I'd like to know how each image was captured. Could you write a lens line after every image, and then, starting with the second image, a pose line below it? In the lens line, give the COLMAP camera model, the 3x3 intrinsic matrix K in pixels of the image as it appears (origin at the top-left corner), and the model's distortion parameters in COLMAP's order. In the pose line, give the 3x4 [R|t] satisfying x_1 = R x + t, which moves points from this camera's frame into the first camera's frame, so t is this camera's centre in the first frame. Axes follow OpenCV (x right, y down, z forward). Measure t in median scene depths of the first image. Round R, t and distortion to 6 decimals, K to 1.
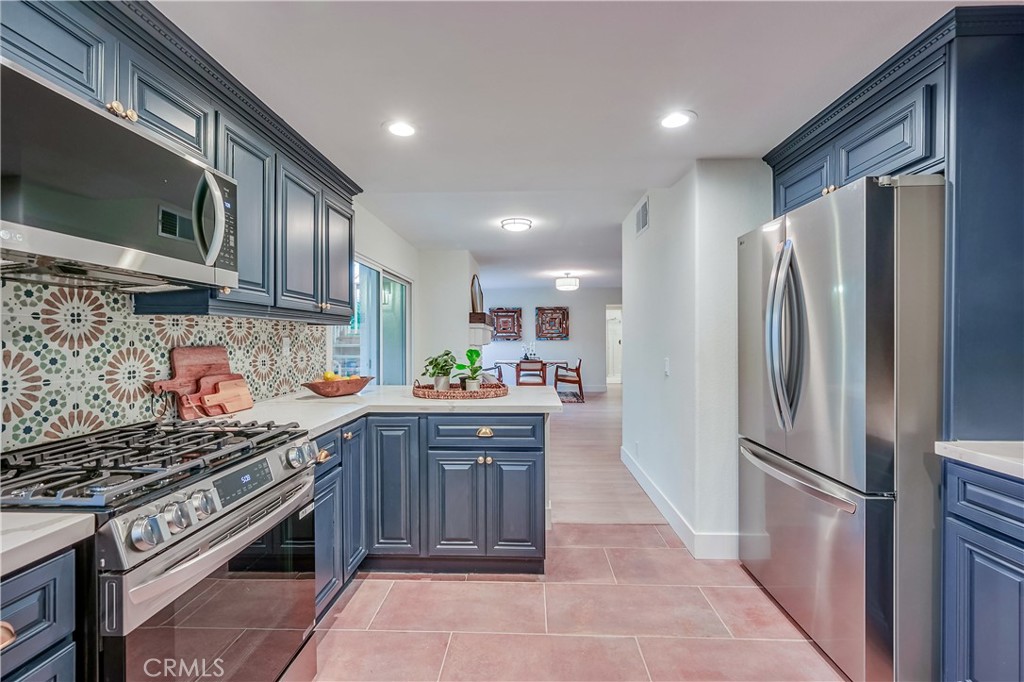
lens RADIAL K [[442.0, 0, 512.0], [0, 442.0, 341.0], [0, 0, 1]] dist [0.000026, -0.000287]
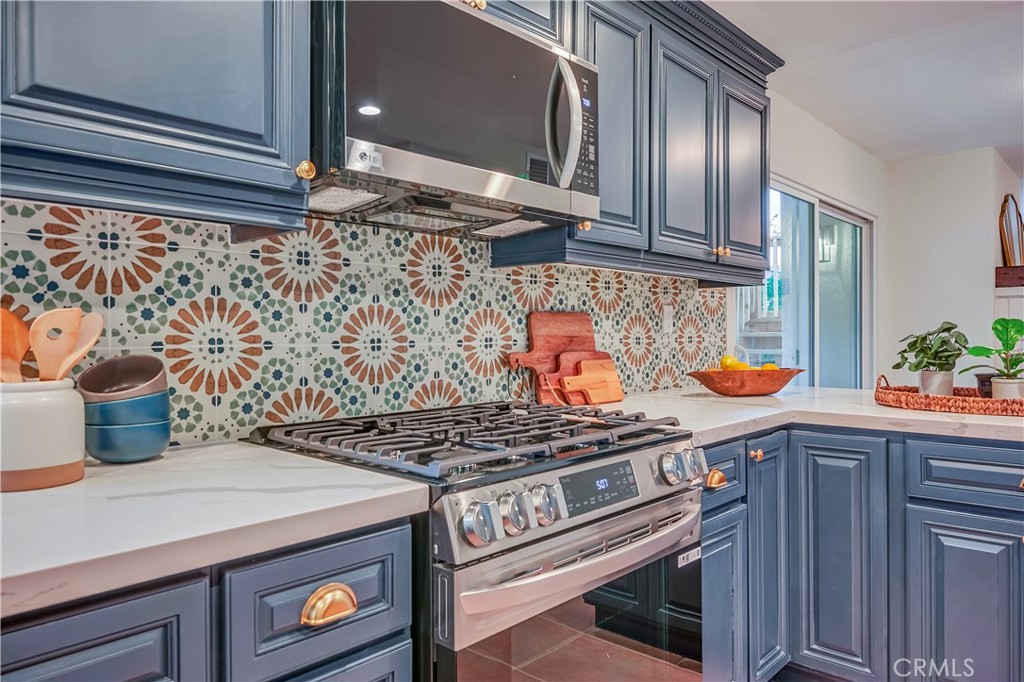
lens RADIAL K [[670.5, 0, 512.0], [0, 670.5, 341.0], [0, 0, 1]] dist [-0.007063, 0.000520]
pose [[0.753143, 0.000421, -0.657857, -0.024268], [-0.001802, 0.999997, -0.001423, 0.074926], [0.657855, 0.002257, 0.753141, 0.107648]]
